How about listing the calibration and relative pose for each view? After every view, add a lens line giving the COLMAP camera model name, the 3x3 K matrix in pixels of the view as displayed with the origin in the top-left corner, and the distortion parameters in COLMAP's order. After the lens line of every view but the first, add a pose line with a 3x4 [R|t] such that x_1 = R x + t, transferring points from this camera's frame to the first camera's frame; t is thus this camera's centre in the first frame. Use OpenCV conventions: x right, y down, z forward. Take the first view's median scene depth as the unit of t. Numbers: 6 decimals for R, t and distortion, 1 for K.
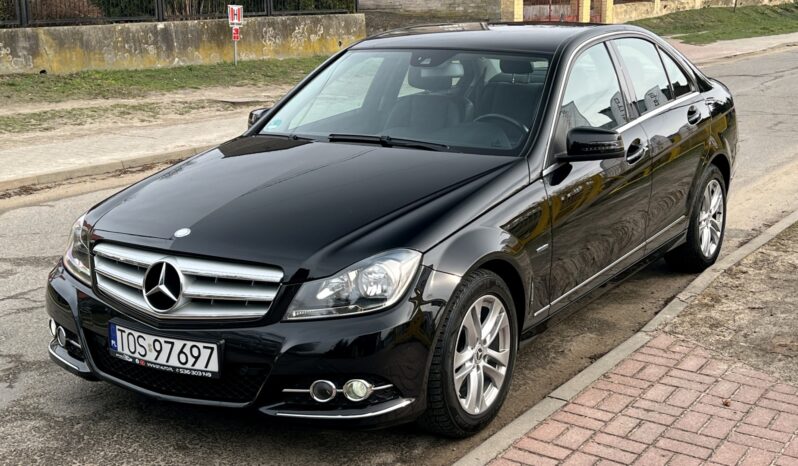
lens RADIAL K [[1123.4, 0, 407.8], [0, 1123.4, 234.5], [0, 0, 1]] dist [0.227334, -0.756786]
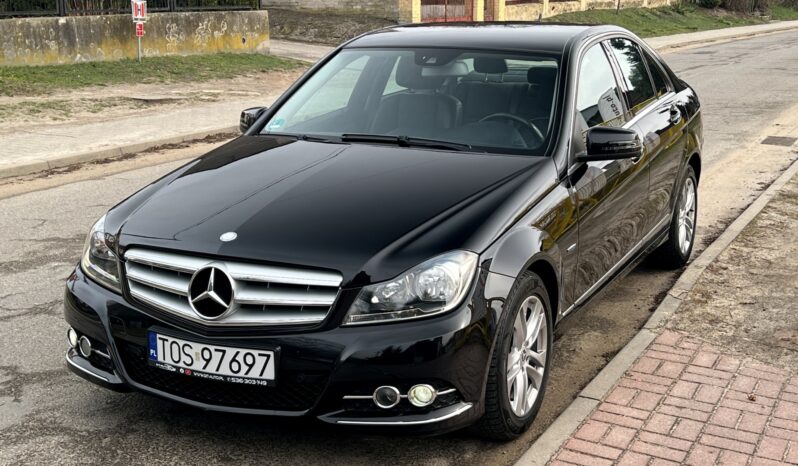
lens RADIAL K [[1123.4, 0, 407.8], [0, 1123.4, 234.5], [0, 0, 1]] dist [0.227334, -0.756786]
pose [[0.993794, -0.010962, 0.110691, -0.150392], [0.010810, 0.999940, 0.001969, -0.003648], [-0.110706, -0.000760, 0.993853, 0.023974]]
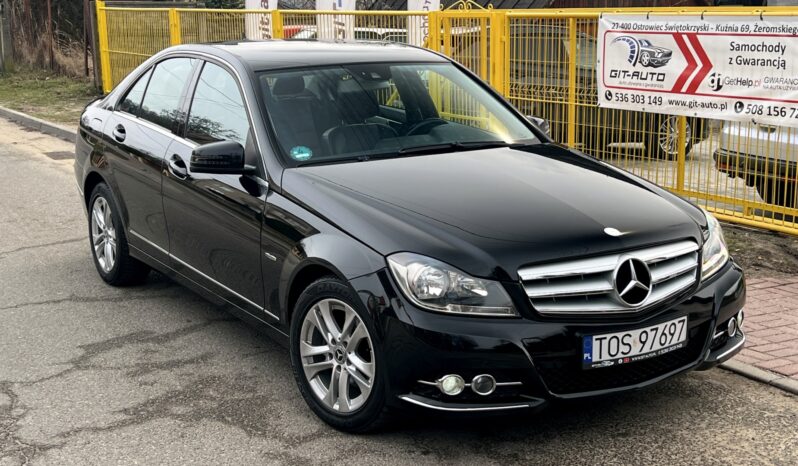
lens RADIAL K [[1123.4, 0, 407.8], [0, 1123.4, 234.5], [0, 0, 1]] dist [0.227334, -0.756786]
pose [[0.437383, -0.181653, 0.880737, -1.189685], [0.201966, 0.974209, 0.100633, -0.141369], [-0.876302, 0.133864, 0.462790, 0.665288]]
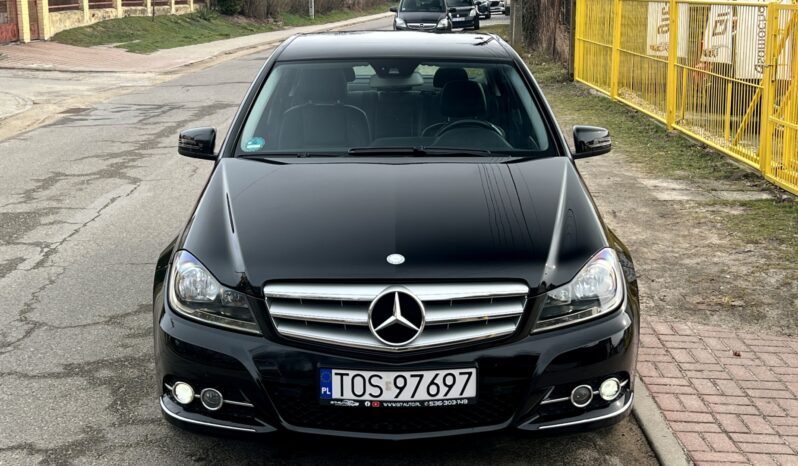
lens RADIAL K [[1123.4, 0, 407.8], [0, 1123.4, 234.5], [0, 0, 1]] dist [0.227334, -0.756786]
pose [[0.844086, -0.105673, 0.525691, -0.664390], [0.109547, 0.993695, 0.023854, -0.042039], [-0.524898, 0.037453, 0.850341, 0.198302]]
